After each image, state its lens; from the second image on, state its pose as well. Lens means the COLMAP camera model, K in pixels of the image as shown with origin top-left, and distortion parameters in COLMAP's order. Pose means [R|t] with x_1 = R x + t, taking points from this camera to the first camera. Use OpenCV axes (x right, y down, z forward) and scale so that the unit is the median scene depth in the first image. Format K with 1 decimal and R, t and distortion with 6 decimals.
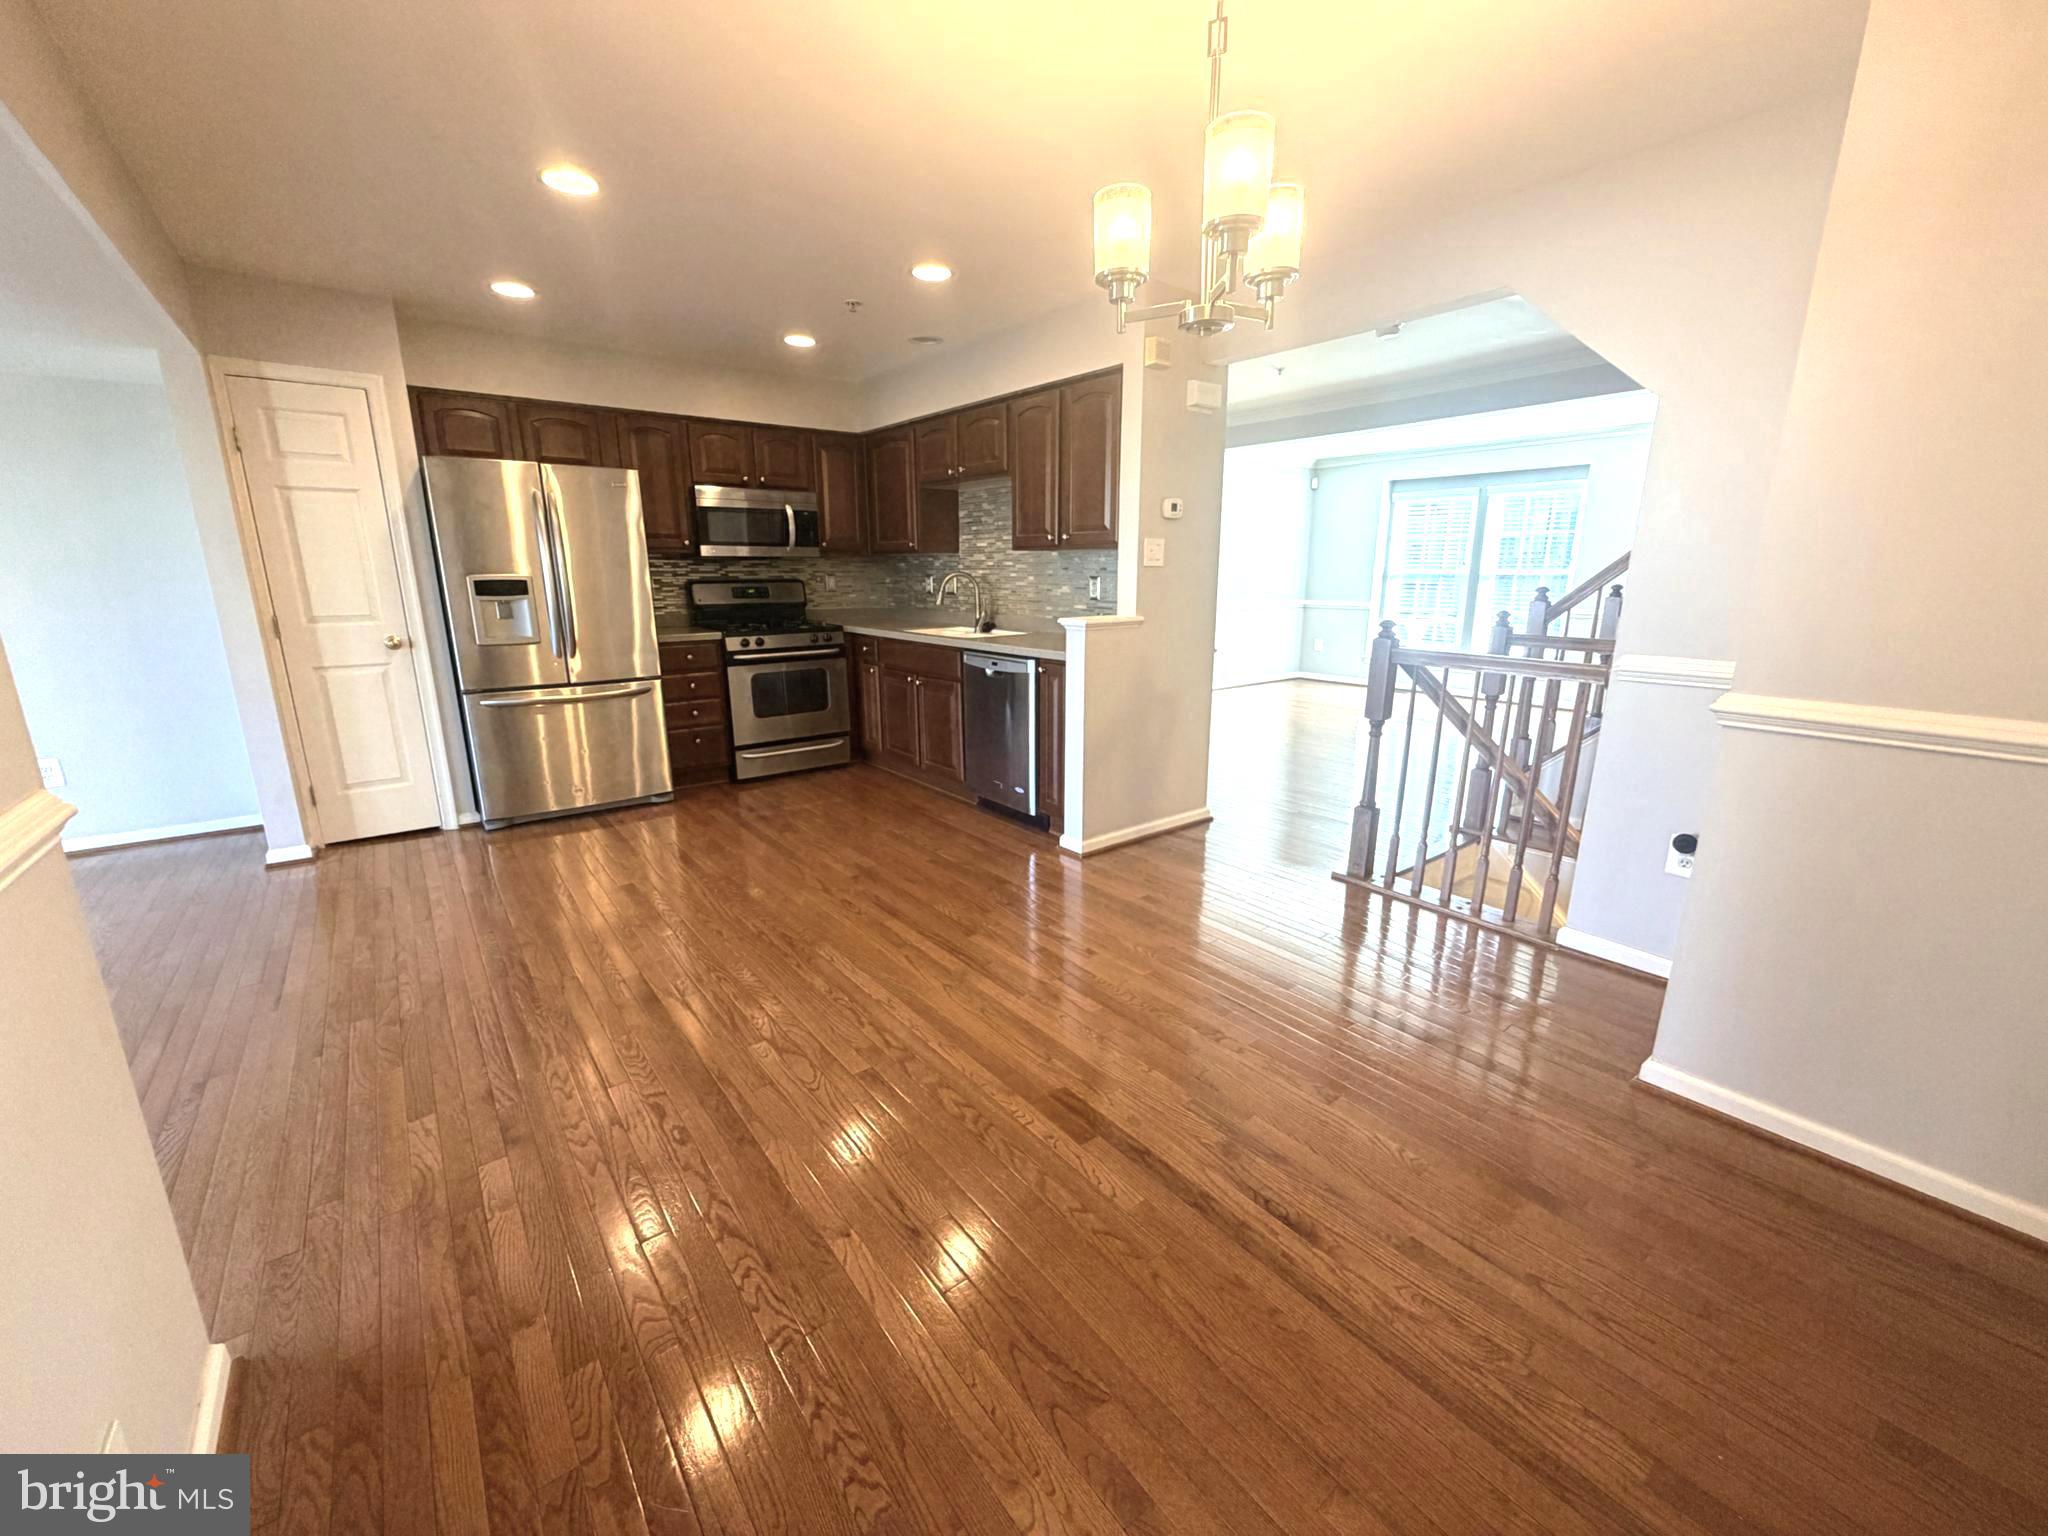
lens RADIAL K [[815.6, 0, 1017.2], [0, 815.6, 768.3], [0, 0, 1]] dist [-0.000540, 0.000307]
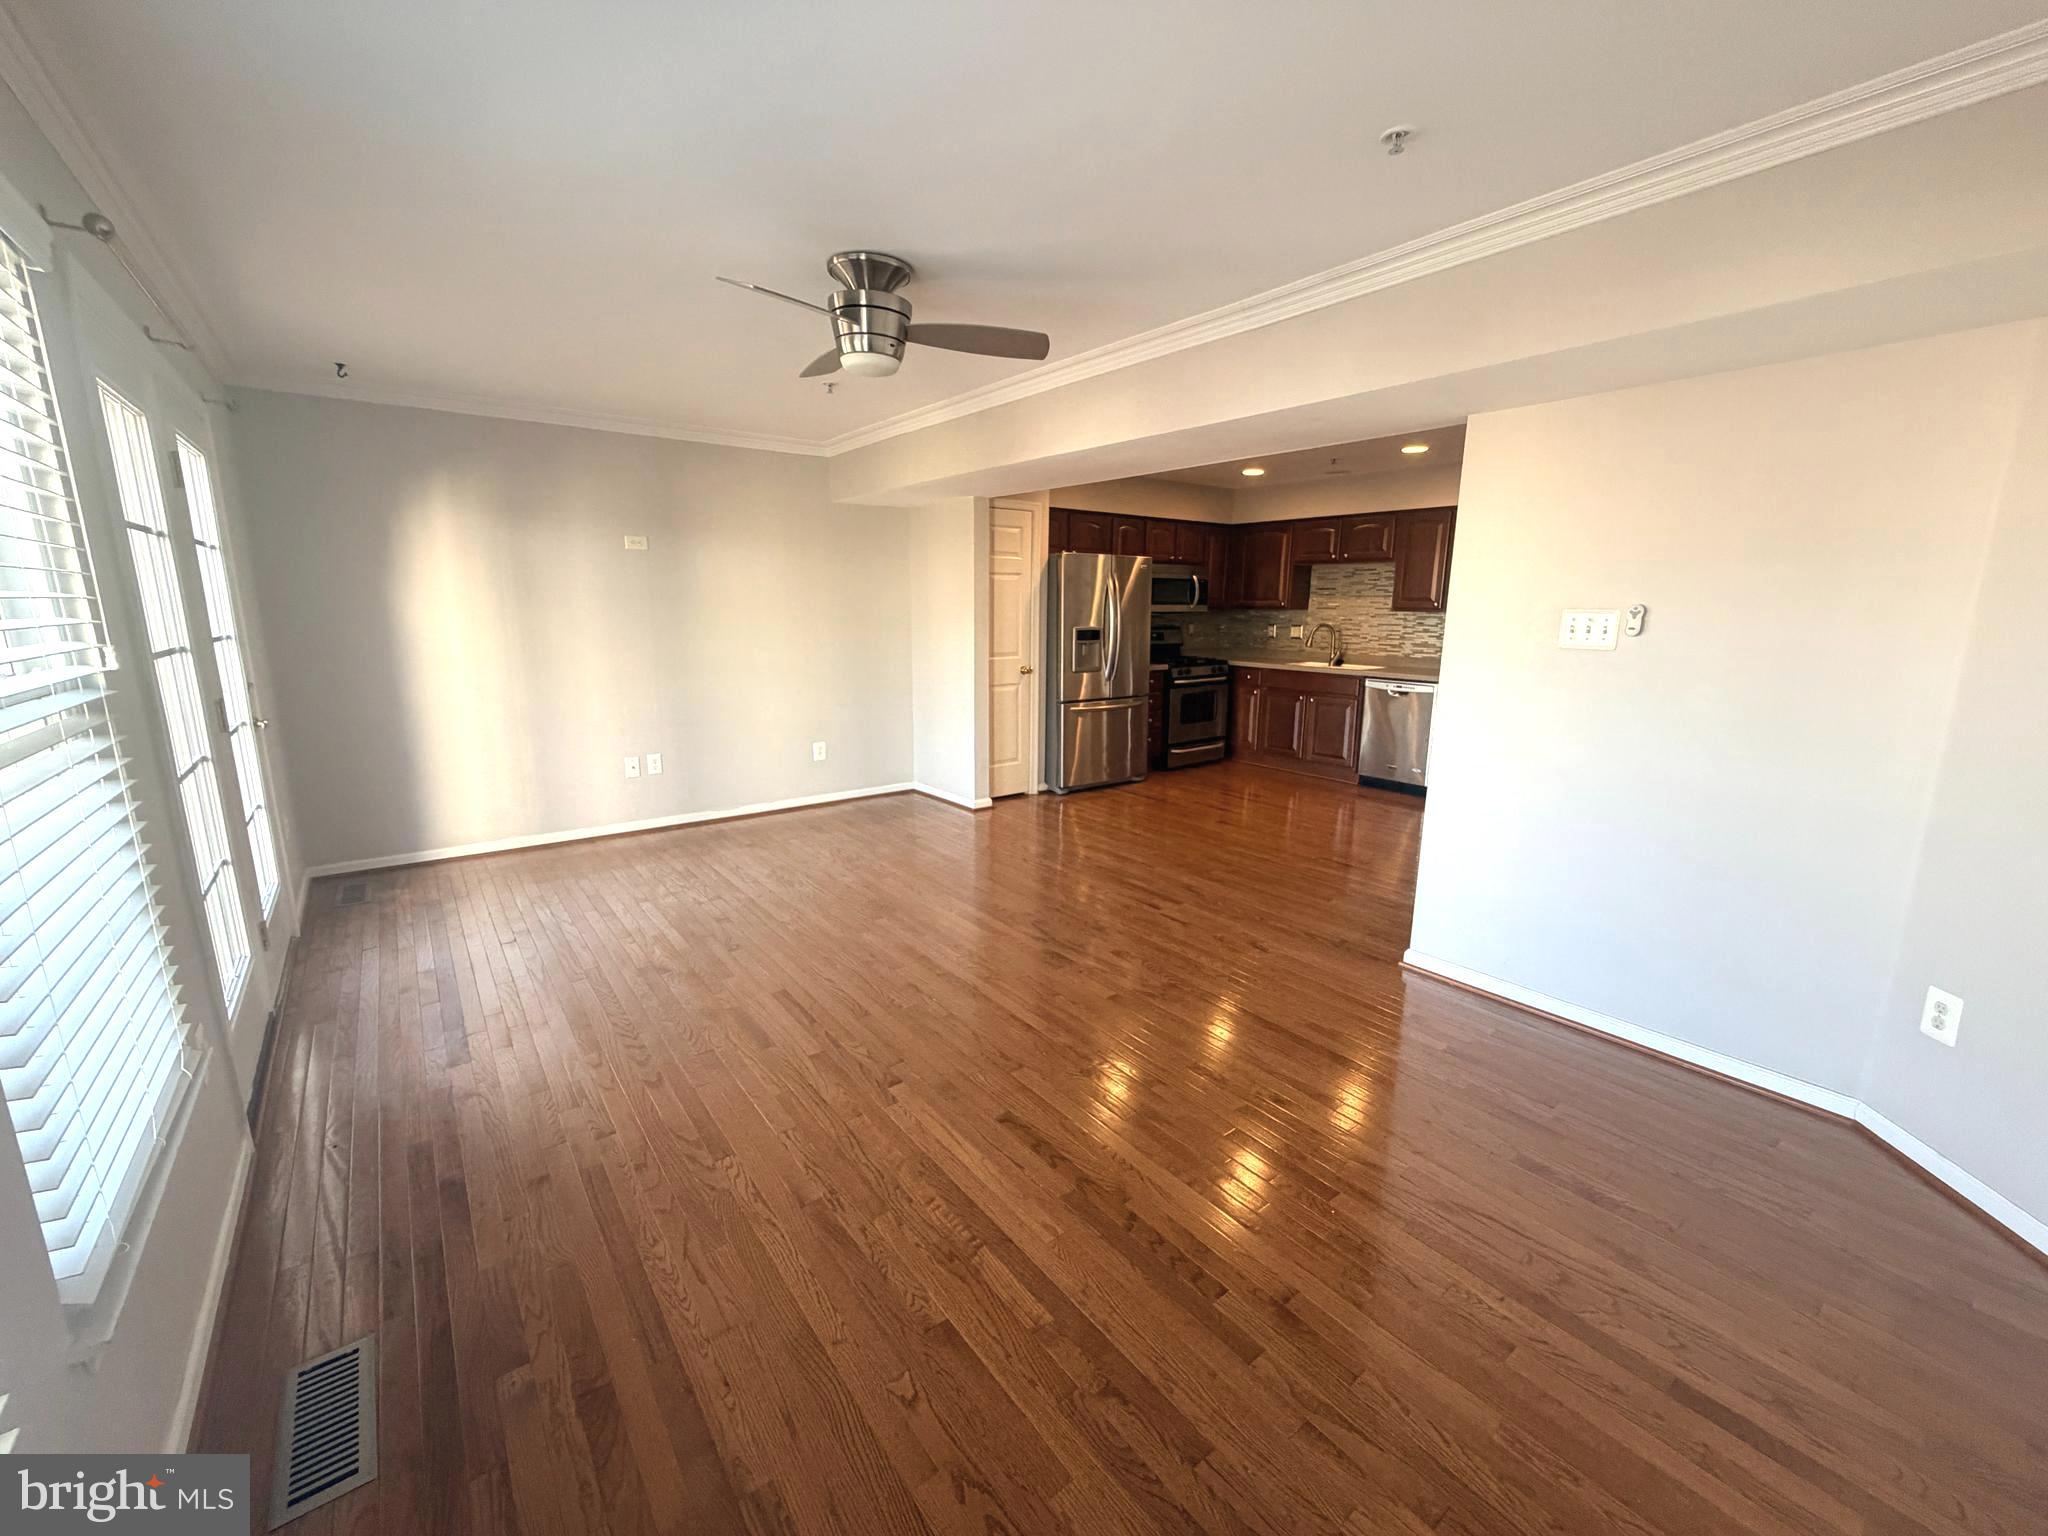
lens RADIAL K [[815.6, 0, 1015.2], [0, 815.6, 768.8], [0, 0, 1]] dist [-0.000540, 0.000307]
pose [[0.999943, 0.008547, -0.006418, -0.723222], [-0.008792, 0.999194, -0.039165, 0.088626], [0.006078, 0.039219, 0.999212, -0.506942]]
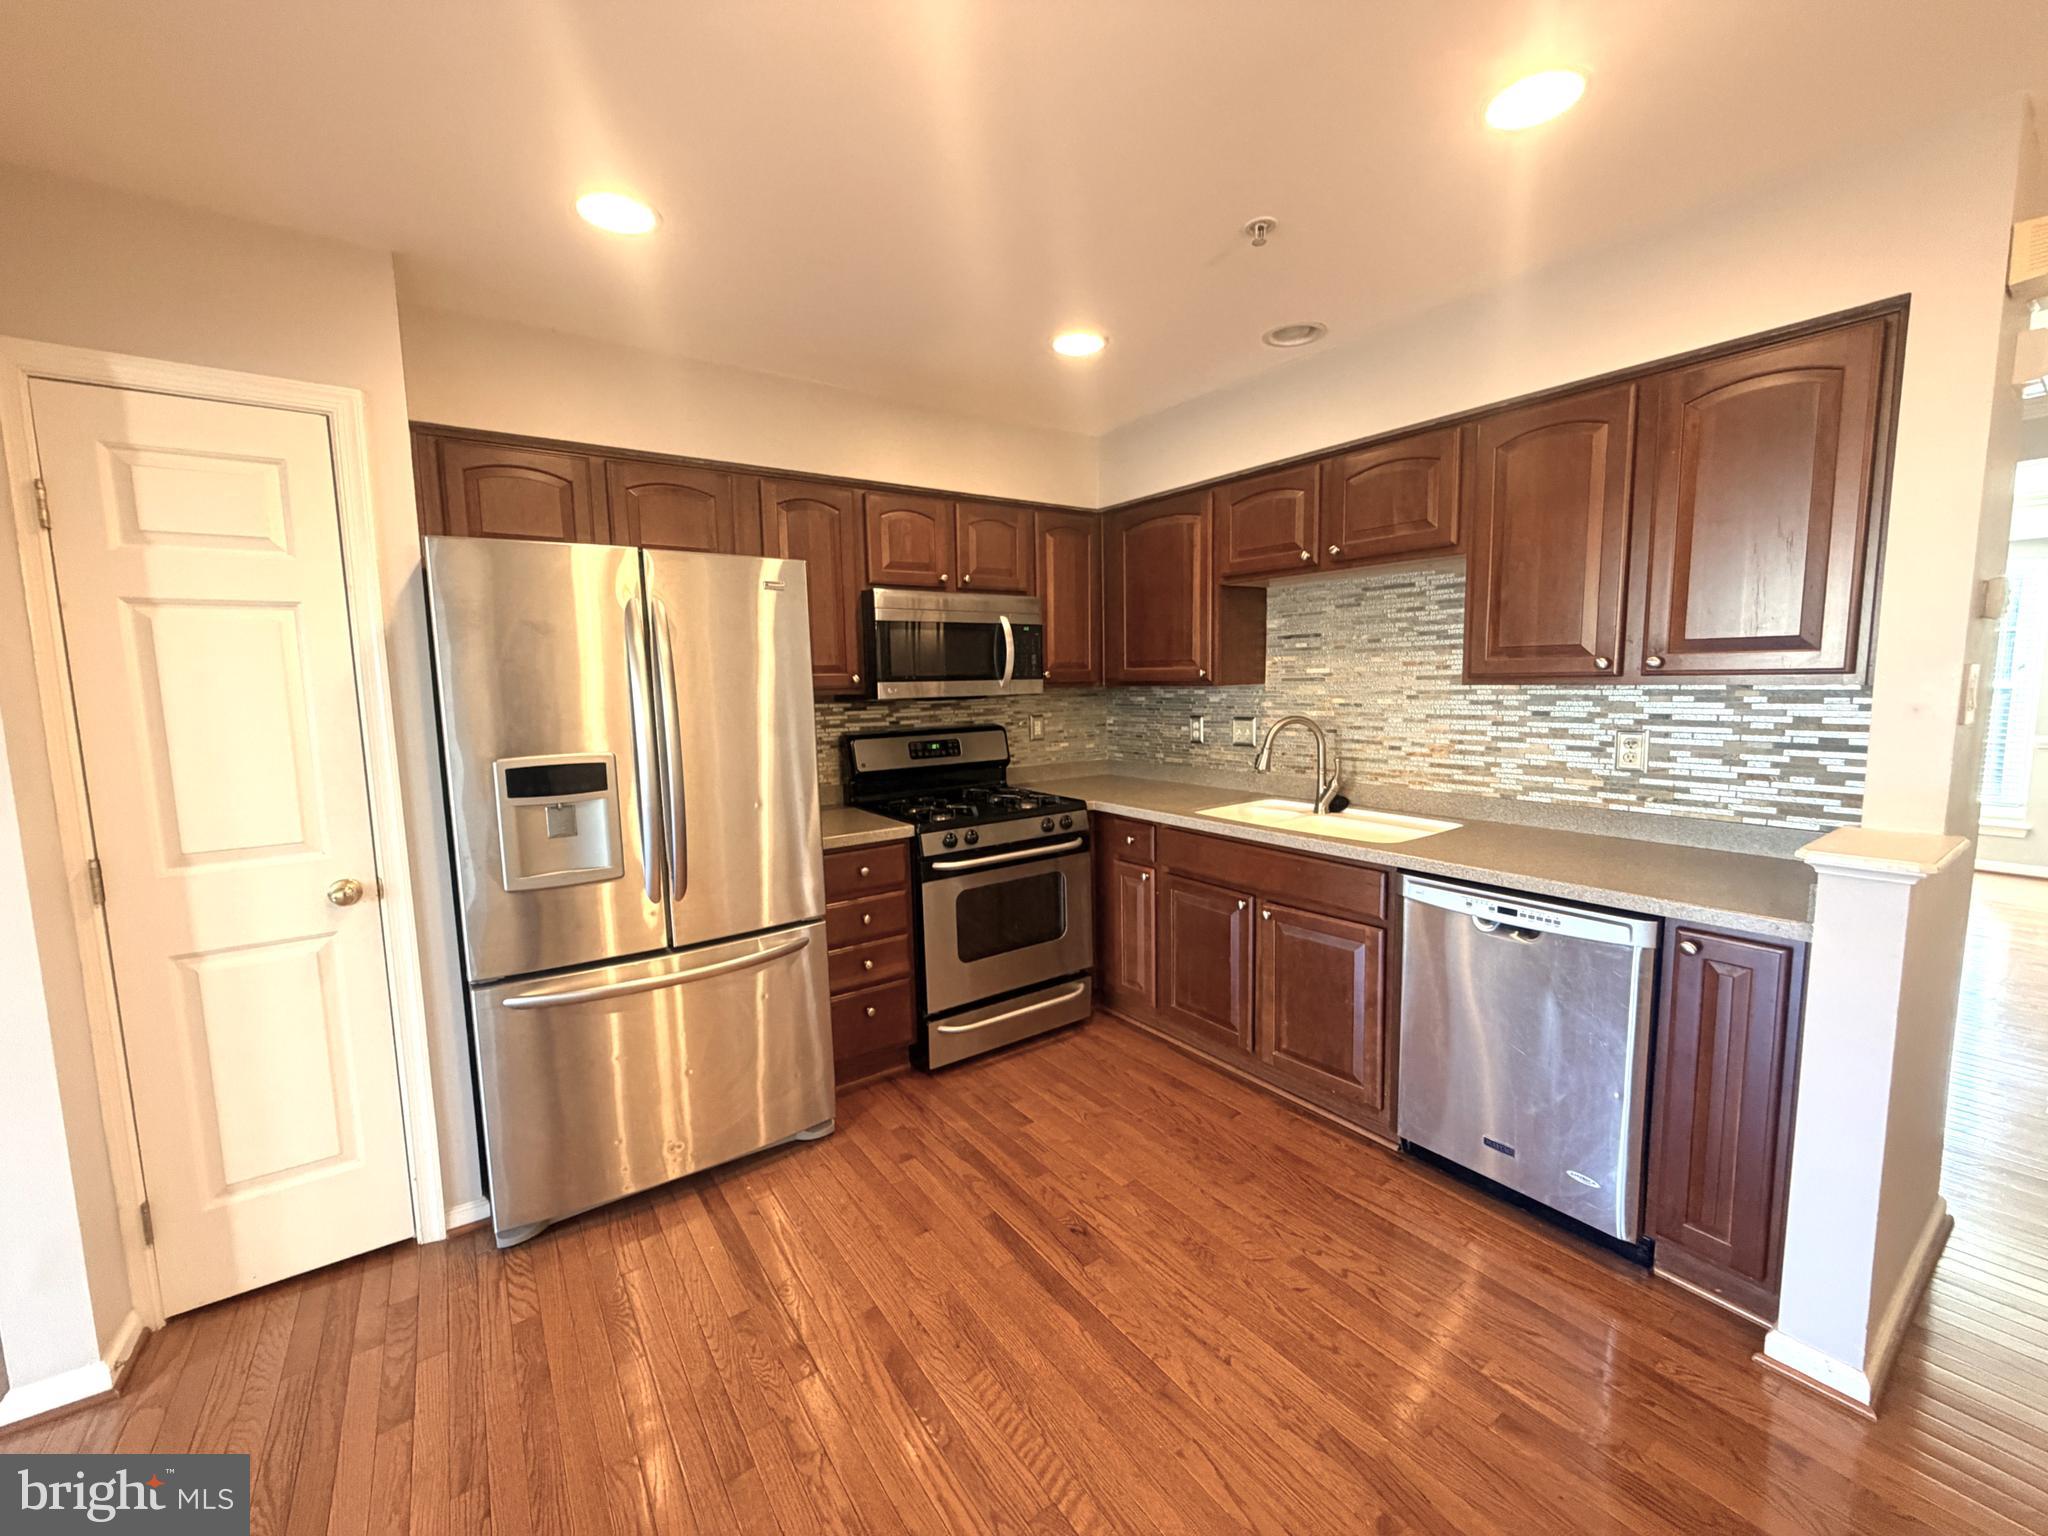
lens RADIAL K [[815.6, 0, 1017.0], [0, 815.6, 767.6], [0, 0, 1]] dist [-0.000540, 0.000307]
pose [[0.998720, -0.013949, -0.048621, -0.299523], [0.007566, 0.991608, -0.129060, -0.152363], [0.050013, 0.128527, 0.990444, 0.474987]]
